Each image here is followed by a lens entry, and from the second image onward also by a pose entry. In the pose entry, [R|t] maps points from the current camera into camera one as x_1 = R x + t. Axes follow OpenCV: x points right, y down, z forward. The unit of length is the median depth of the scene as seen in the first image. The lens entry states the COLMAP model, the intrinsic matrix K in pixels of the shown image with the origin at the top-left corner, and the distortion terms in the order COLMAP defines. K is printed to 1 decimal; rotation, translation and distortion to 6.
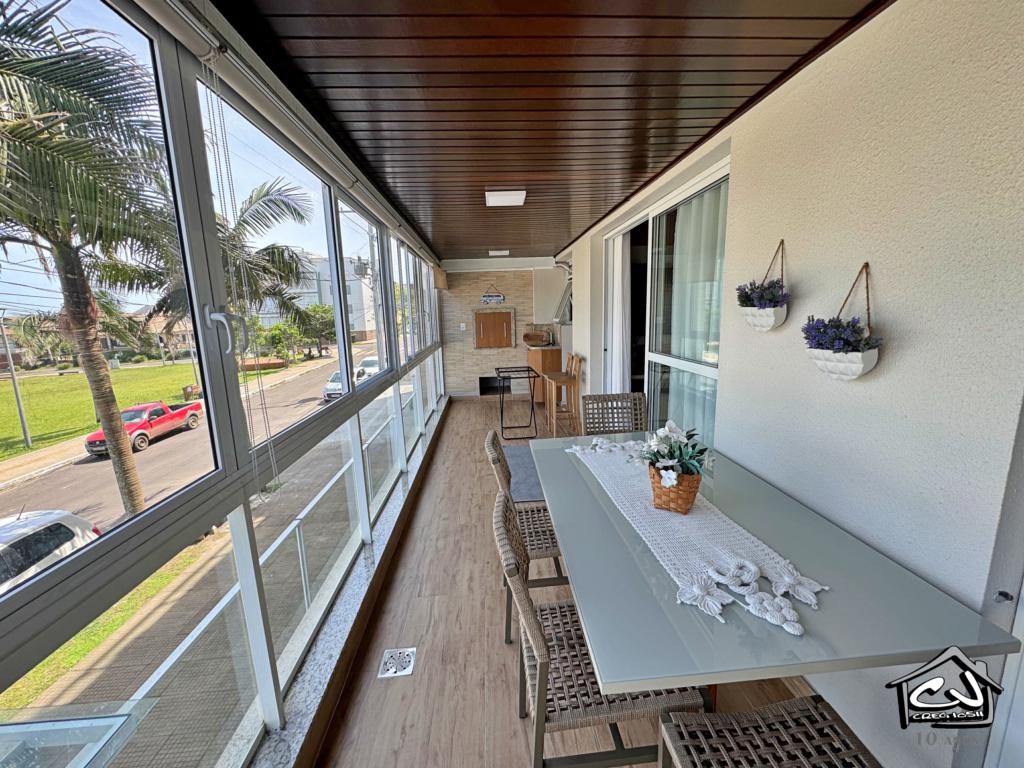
lens RADIAL K [[410.0, 0, 511.7], [0, 410.0, 385.3], [0, 0, 1]] dist [-0.003398, -0.000183]
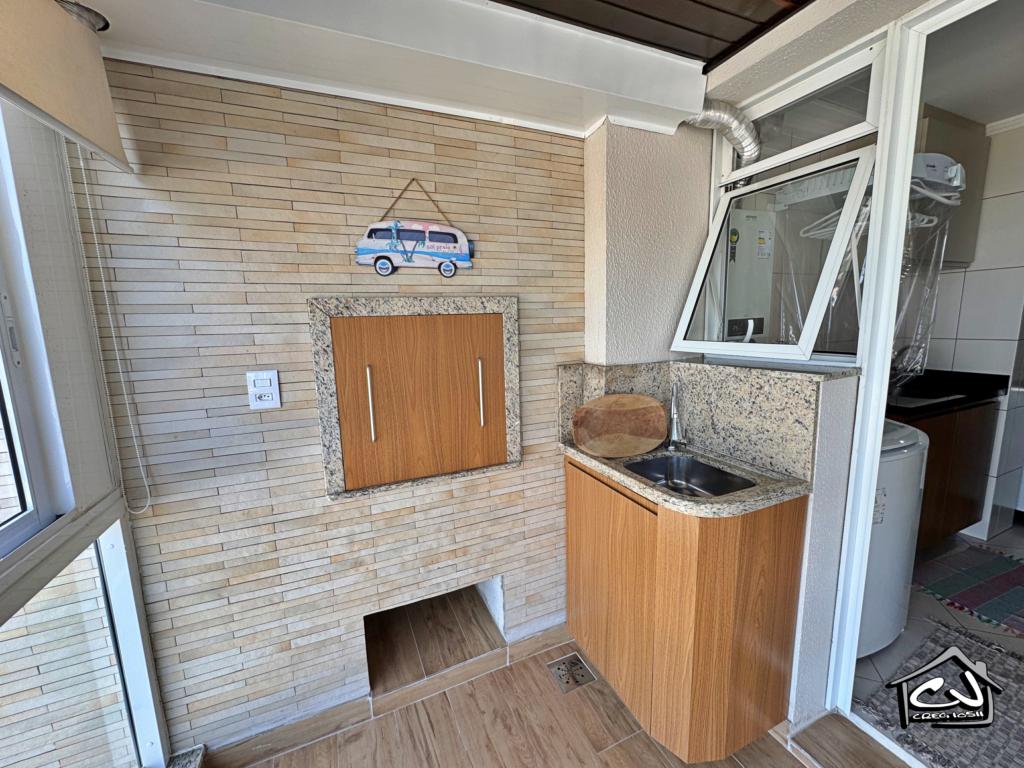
lens RADIAL K [[410.0, 0, 510.5], [0, 410.0, 381.5], [0, 0, 1]] dist [-0.003398, -0.000183]
pose [[0.942718, -0.045561, 0.330466, -0.073910], [0.054649, 0.998339, -0.018258, -0.137135], [-0.329085, 0.035272, 0.943641, 0.785989]]
